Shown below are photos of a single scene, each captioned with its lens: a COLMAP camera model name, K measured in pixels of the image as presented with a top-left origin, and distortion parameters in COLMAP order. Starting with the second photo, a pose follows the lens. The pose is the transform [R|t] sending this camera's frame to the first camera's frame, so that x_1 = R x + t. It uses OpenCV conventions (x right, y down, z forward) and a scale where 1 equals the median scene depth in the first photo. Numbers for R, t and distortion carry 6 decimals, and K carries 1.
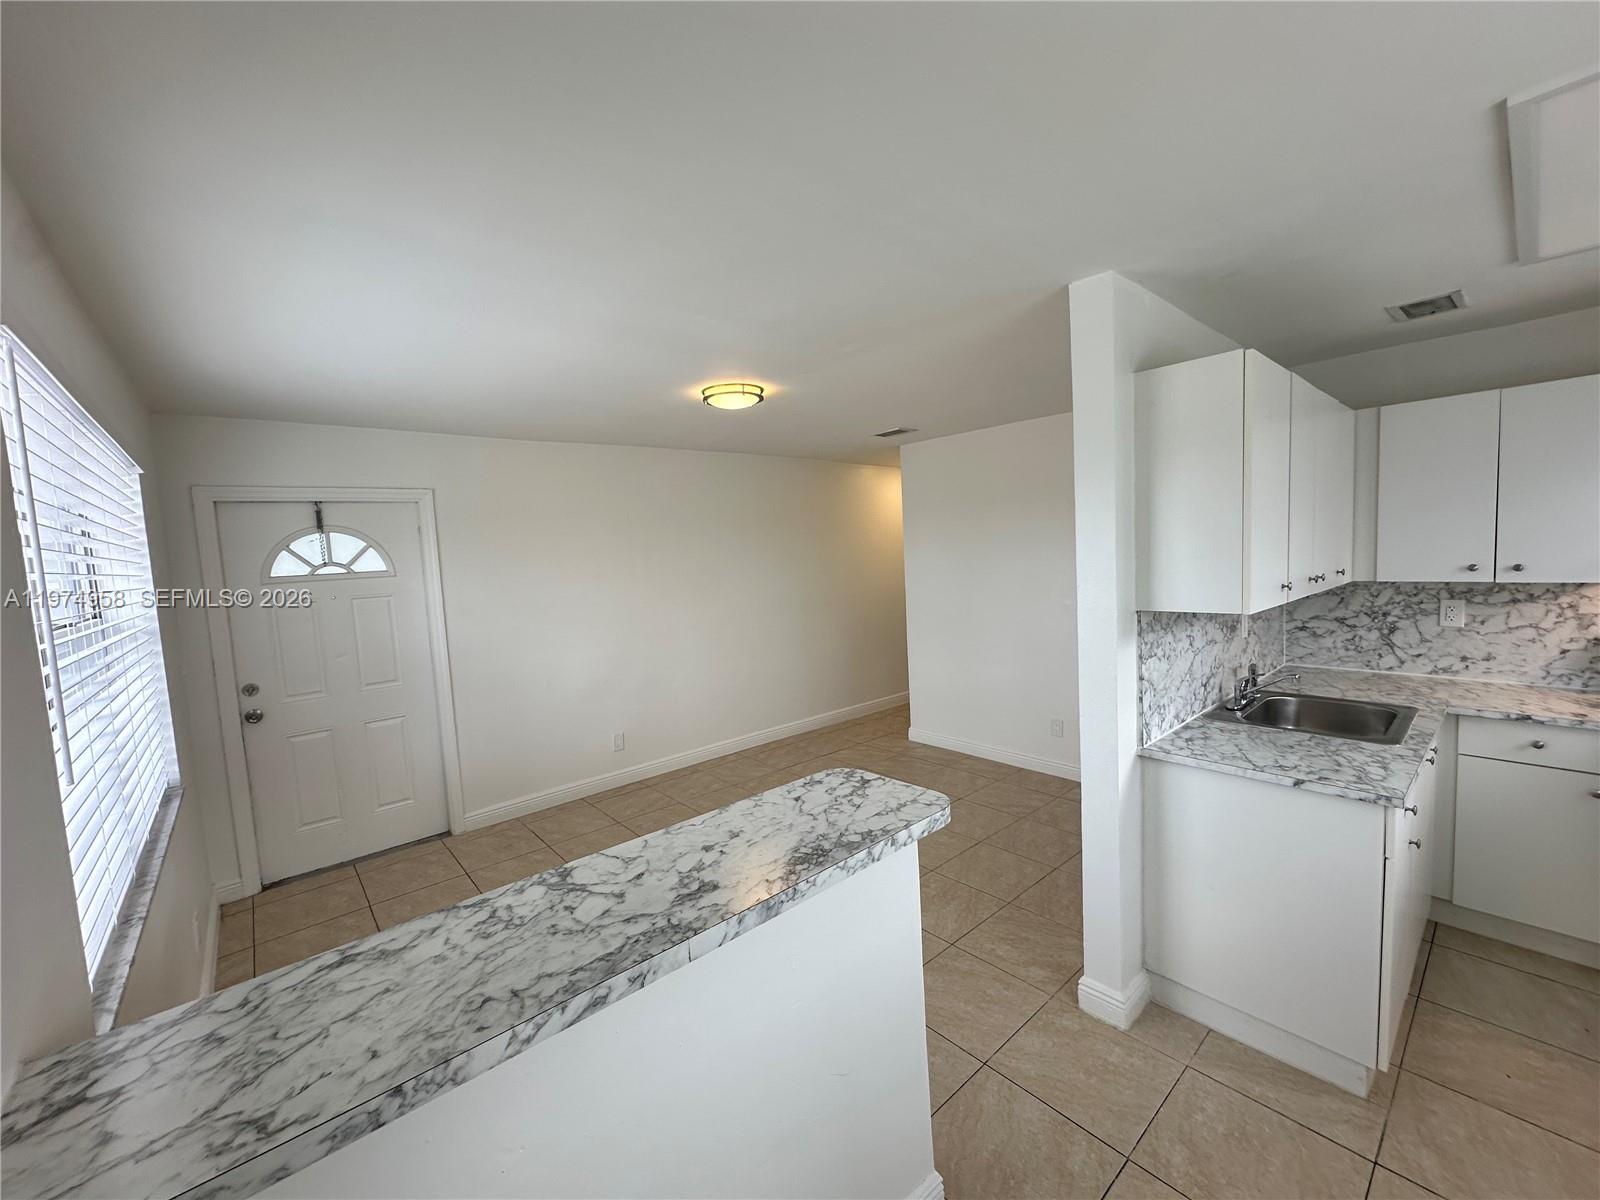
lens RADIAL K [[637.6, 0, 798.6], [0, 637.6, 600.0], [0, 0, 1]] dist [-0.002449, 0.000939]
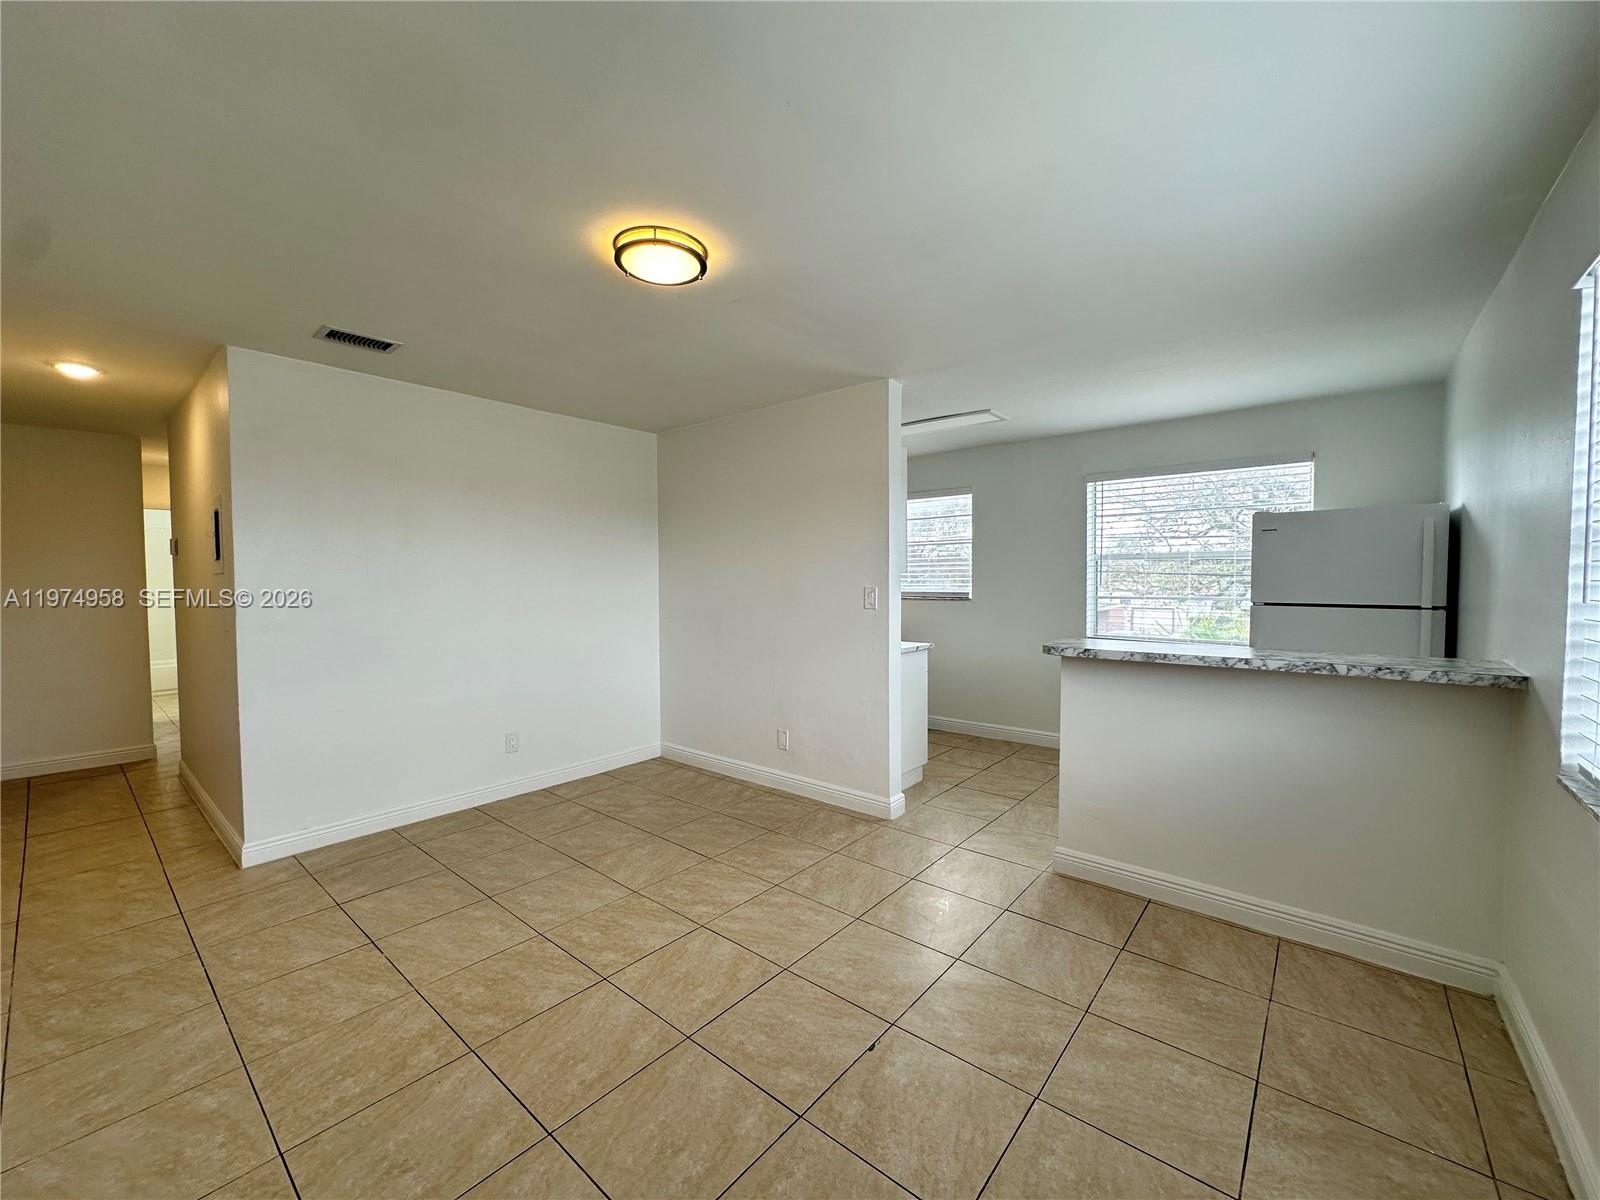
lens RADIAL K [[637.6, 0, 799.3], [0, 637.6, 595.5], [0, 0, 1]] dist [-0.002449, 0.000939]
pose [[-0.152979, 0.023110, 0.987959, -1.087484], [0.088499, 0.996030, -0.009595, 0.069890], [-0.984259, 0.085966, -0.154417, 1.383398]]
